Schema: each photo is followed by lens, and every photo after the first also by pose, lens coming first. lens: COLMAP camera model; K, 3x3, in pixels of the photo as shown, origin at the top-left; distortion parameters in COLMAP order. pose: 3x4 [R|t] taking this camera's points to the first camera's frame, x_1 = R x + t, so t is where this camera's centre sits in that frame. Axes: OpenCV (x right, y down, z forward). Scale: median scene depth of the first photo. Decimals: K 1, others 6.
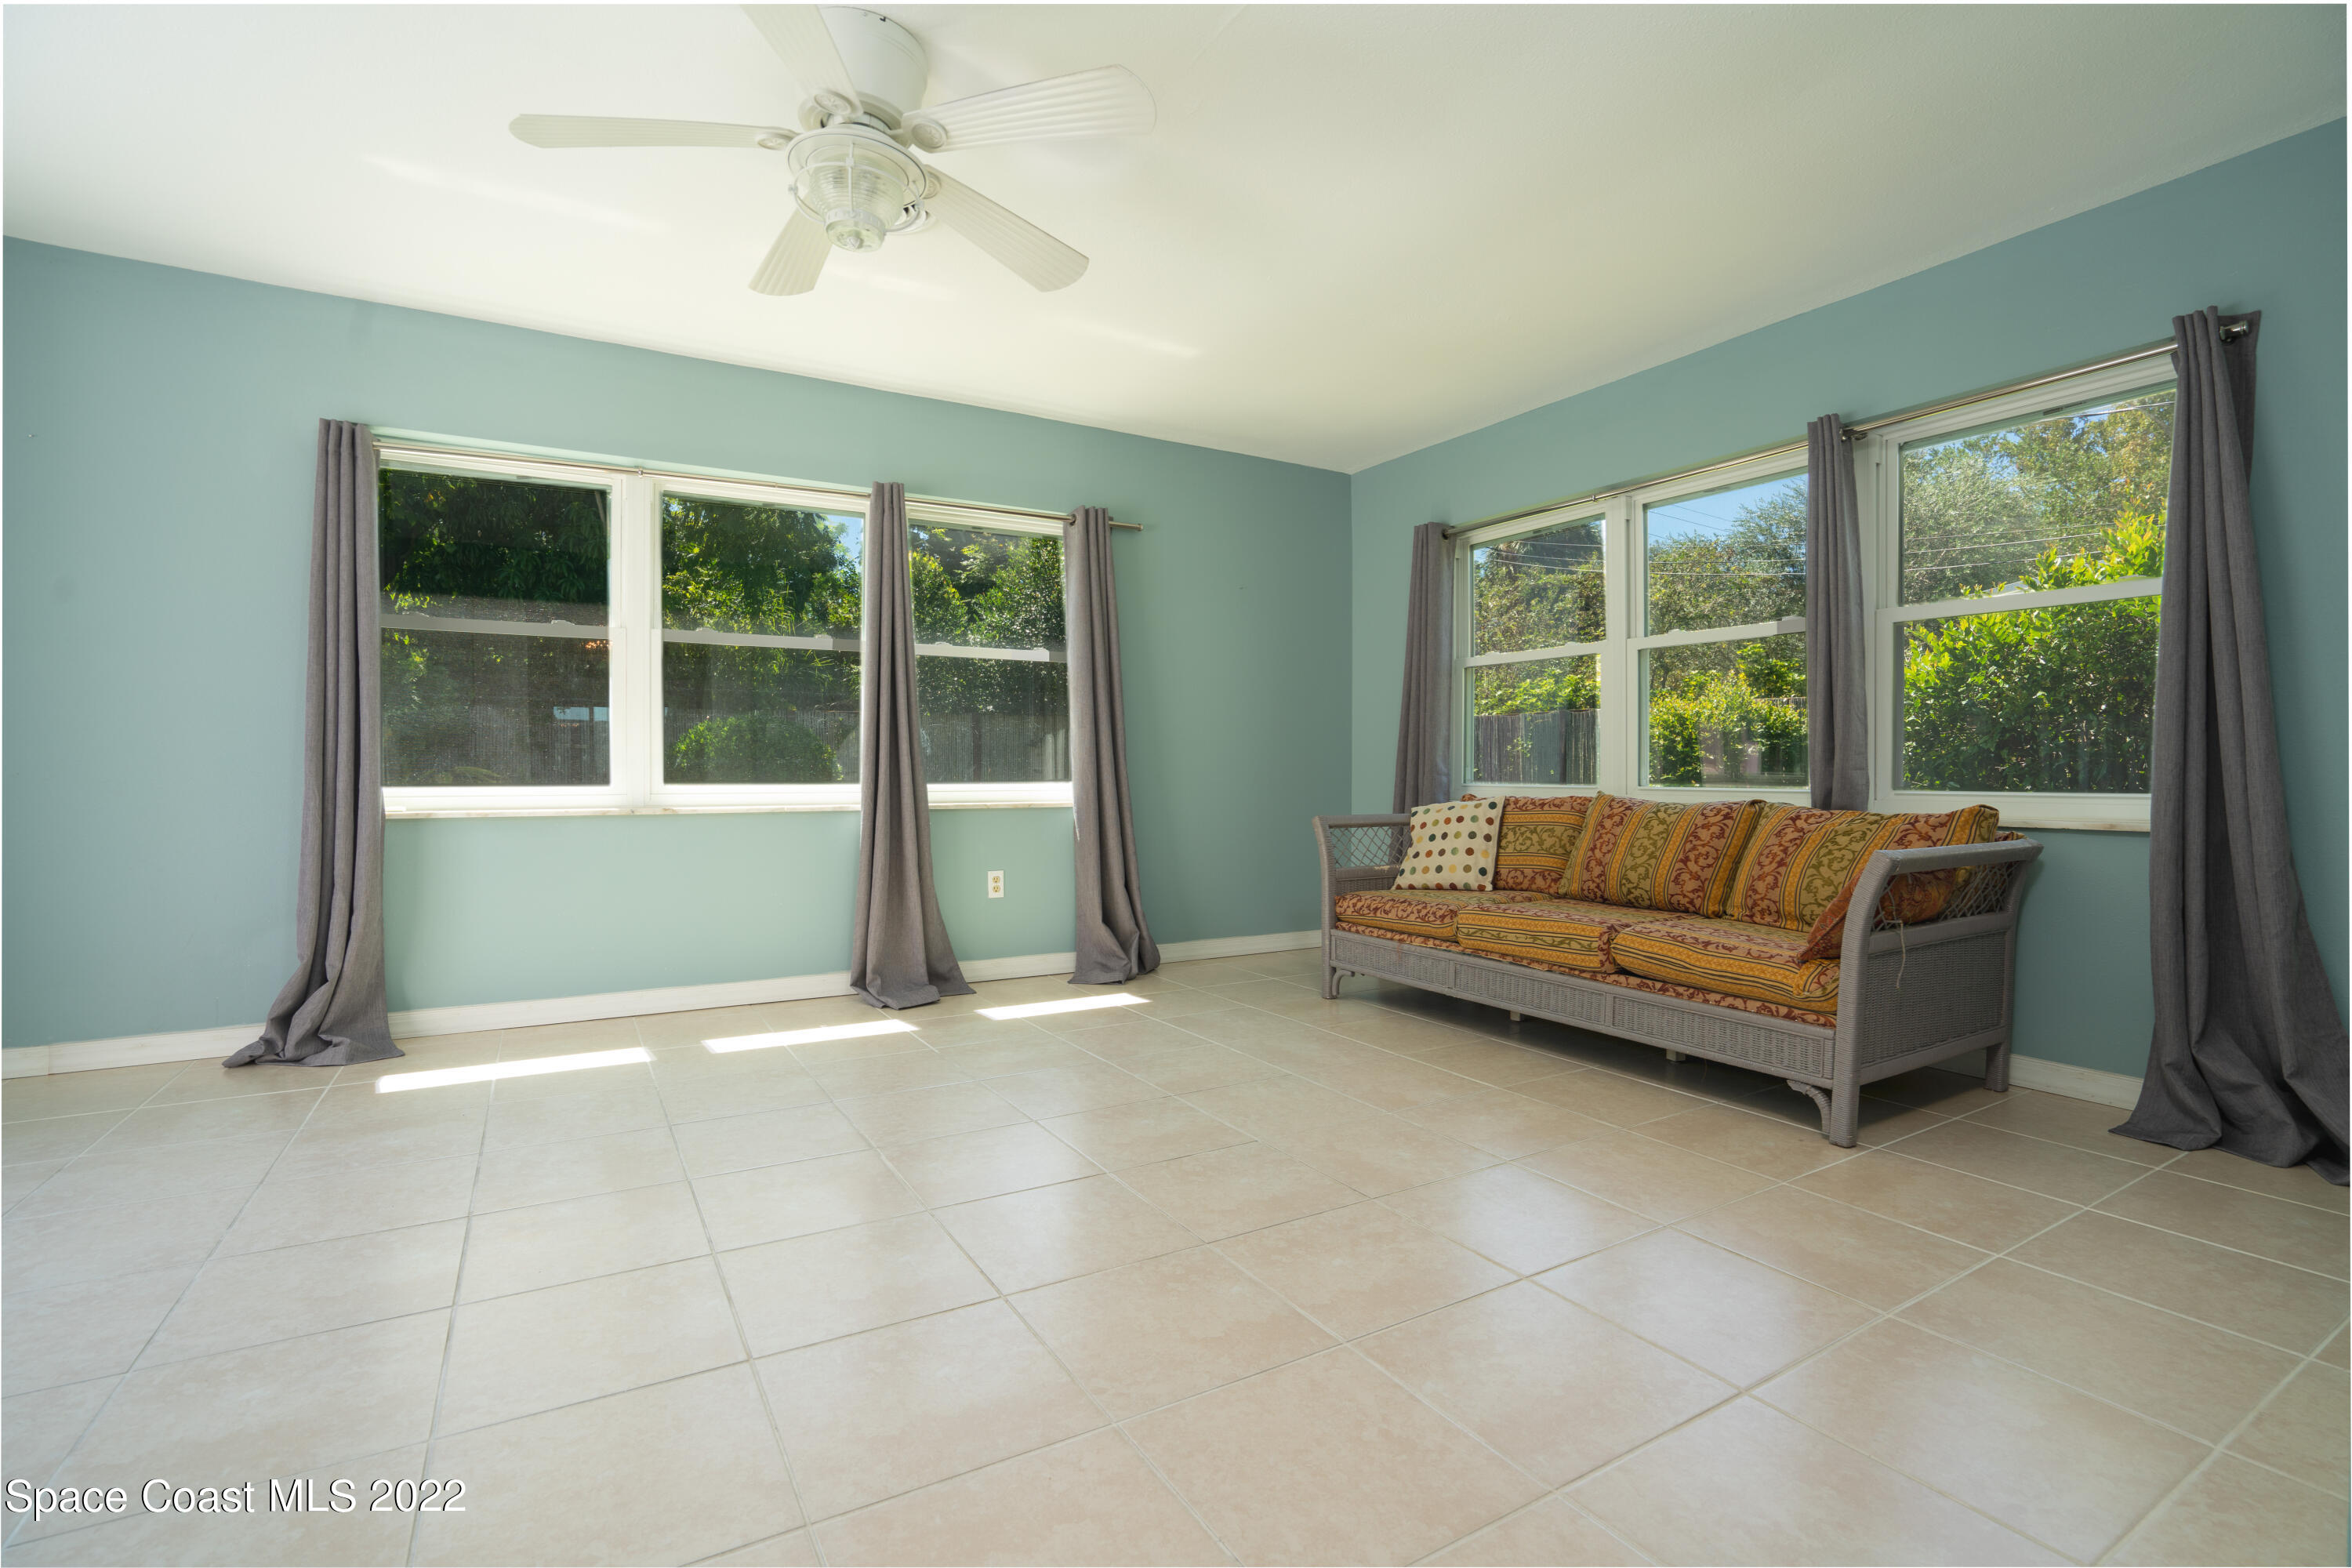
lens RADIAL K [[1110.5, 0, 1168.0], [0, 1110.5, 774.6], [0, 0, 1]] dist [-0.001291, -0.000048]
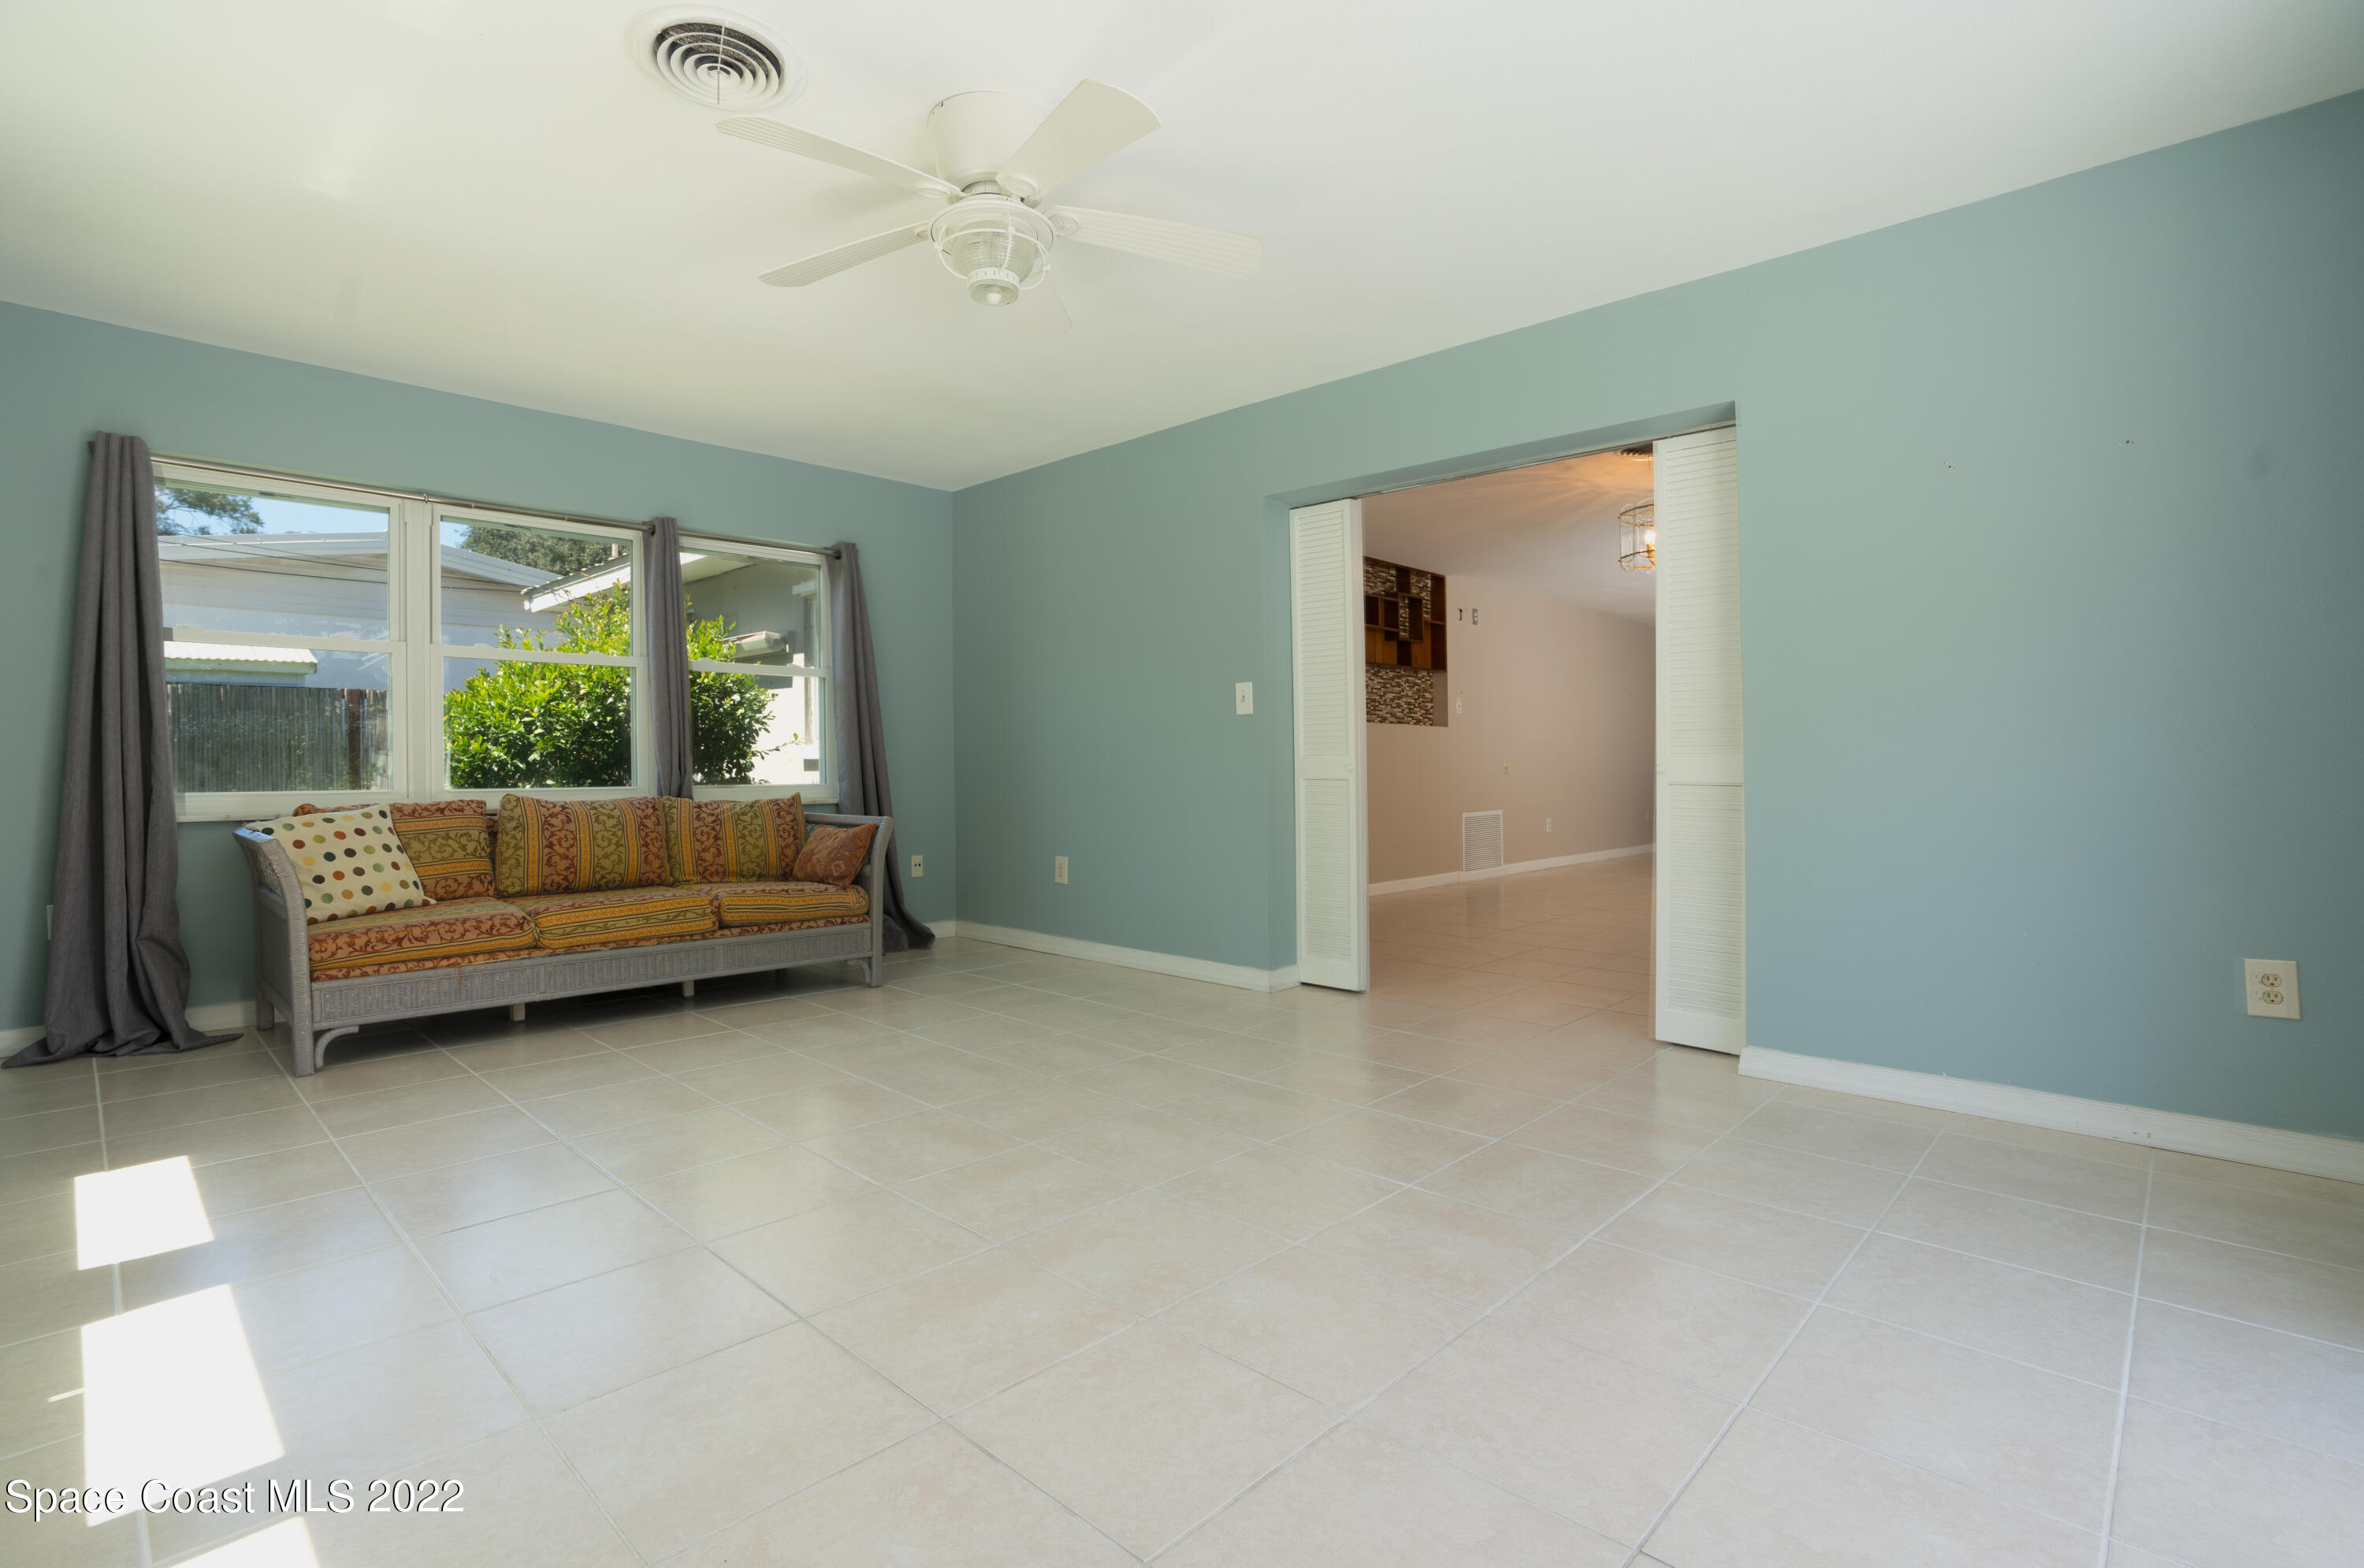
lens RADIAL K [[1116.1, 0, 1174.0], [0, 1116.1, 774.6], [0, 0, 1]] dist [-0.001291, -0.000048]
pose [[-0.270213, -0.003793, 0.962793, -0.883401], [0.008855, 0.999940, 0.006425, -0.004752], [-0.962760, 0.010262, -0.270163, 0.744636]]
